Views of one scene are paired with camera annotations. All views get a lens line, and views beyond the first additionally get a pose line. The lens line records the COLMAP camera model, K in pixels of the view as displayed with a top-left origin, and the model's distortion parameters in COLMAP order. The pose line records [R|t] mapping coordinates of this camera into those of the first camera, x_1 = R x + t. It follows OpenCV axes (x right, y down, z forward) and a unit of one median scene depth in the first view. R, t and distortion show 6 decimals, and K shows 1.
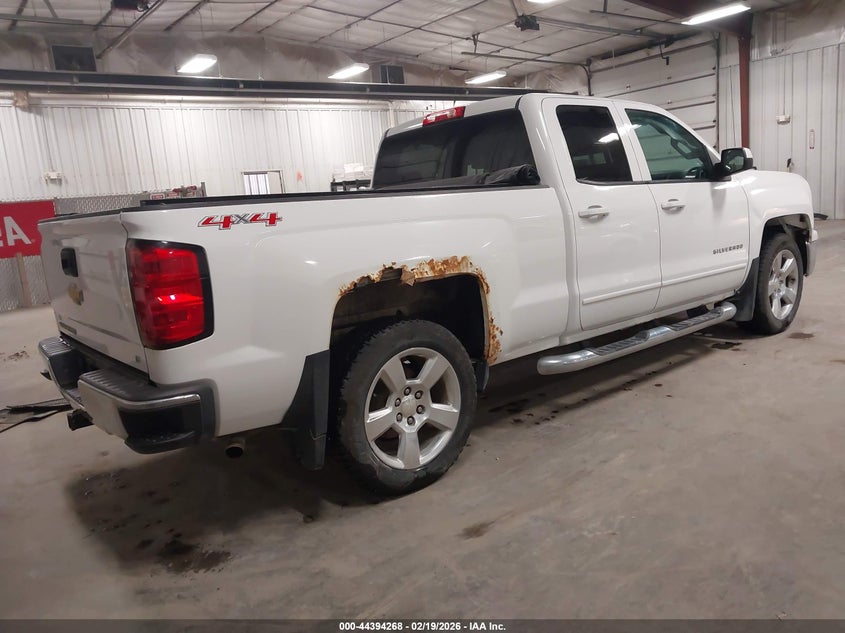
lens RADIAL K [[679.0, 0, 424.2], [0, 679.0, 309.8], [0, 0, 1]] dist [0.024899, -0.004213]
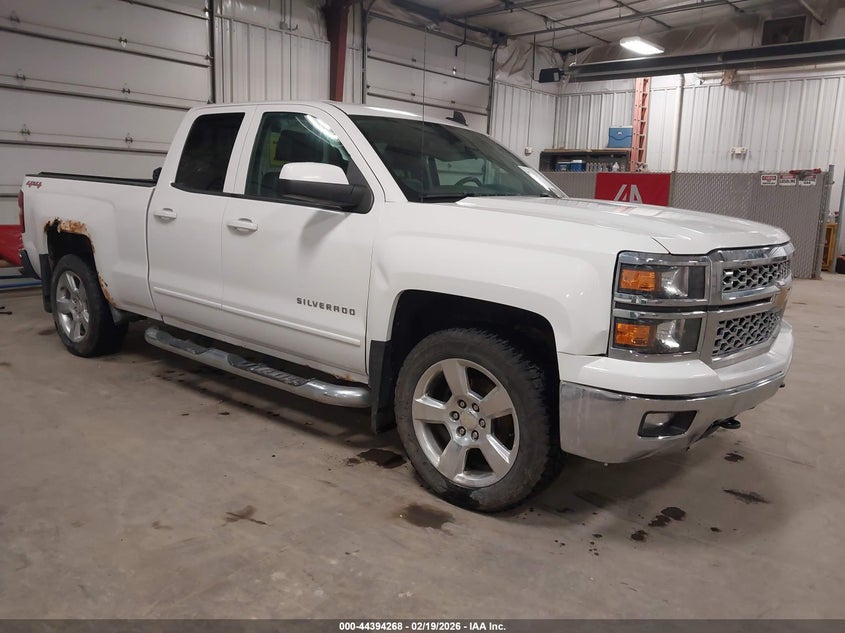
lens RADIAL K [[679.9, 0, 422.5], [0, 679.9, 316.5], [0, 0, 1]] dist [0.002662, -0.002924]
pose [[0.188584, 0.273354, -0.943246, 0.433799], [-0.211992, 0.949166, 0.232686, -0.101438], [0.958903, 0.156080, 0.236946, 0.356909]]
